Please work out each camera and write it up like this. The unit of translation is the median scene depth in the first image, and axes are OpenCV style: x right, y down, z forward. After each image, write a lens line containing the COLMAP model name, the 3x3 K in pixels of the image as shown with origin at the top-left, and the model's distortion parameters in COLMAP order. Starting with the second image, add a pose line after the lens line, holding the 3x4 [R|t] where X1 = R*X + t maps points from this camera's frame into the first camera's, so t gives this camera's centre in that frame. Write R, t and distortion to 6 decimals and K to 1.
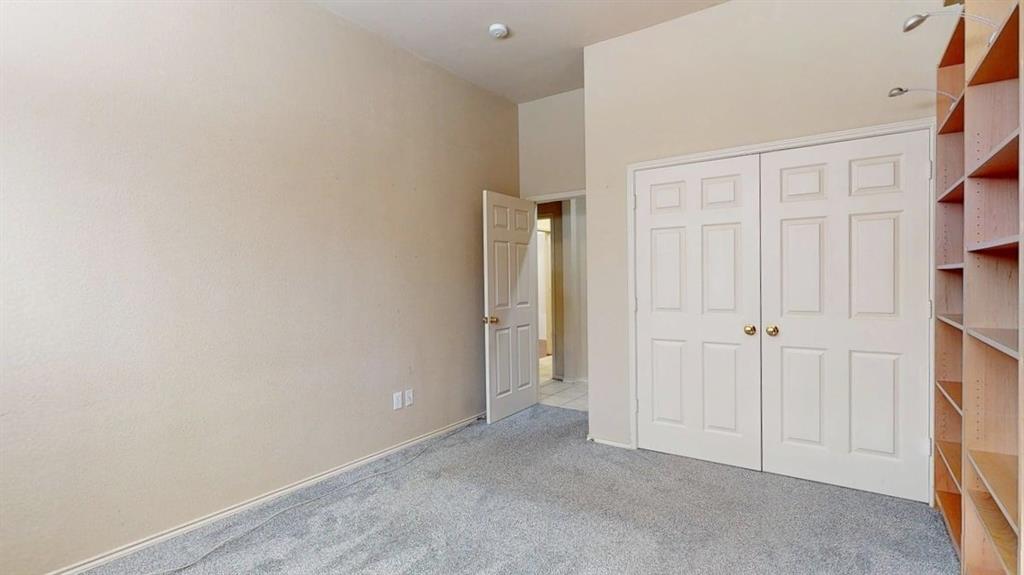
lens RADIAL K [[481.7, 0, 502.1], [0, 481.7, 288.7], [0, 0, 1]] dist [-0.001061, -0.000200]
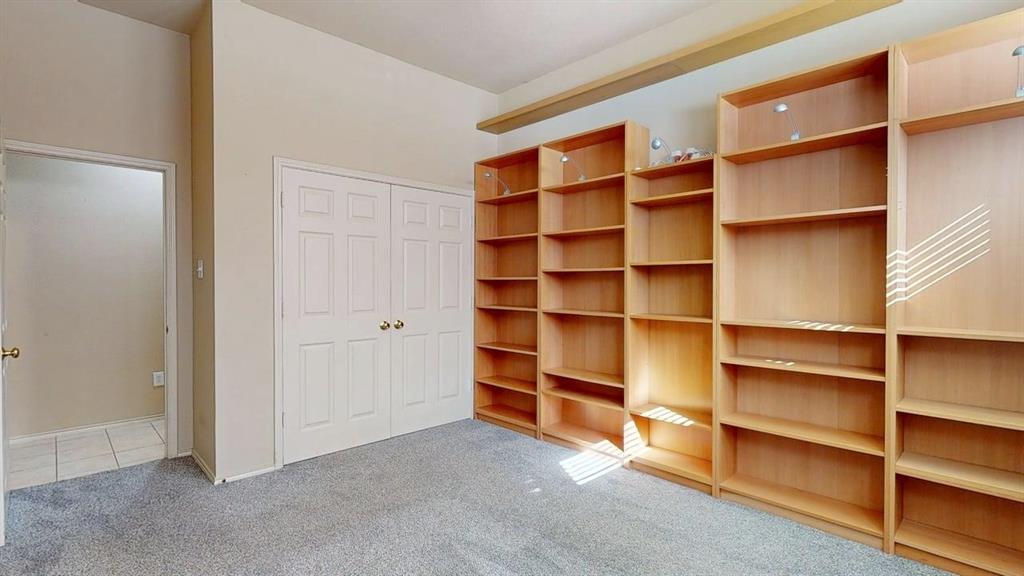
lens RADIAL K [[481.7, 0, 501.6], [0, 481.7, 286.1], [0, 0, 1]] dist [-0.001061, -0.000200]
pose [[0.191656, 0.008041, 0.981429, -0.597023], [0.013316, 0.999853, -0.010792, 0.002655], [-0.981372, 0.015137, 0.191521, 0.444318]]
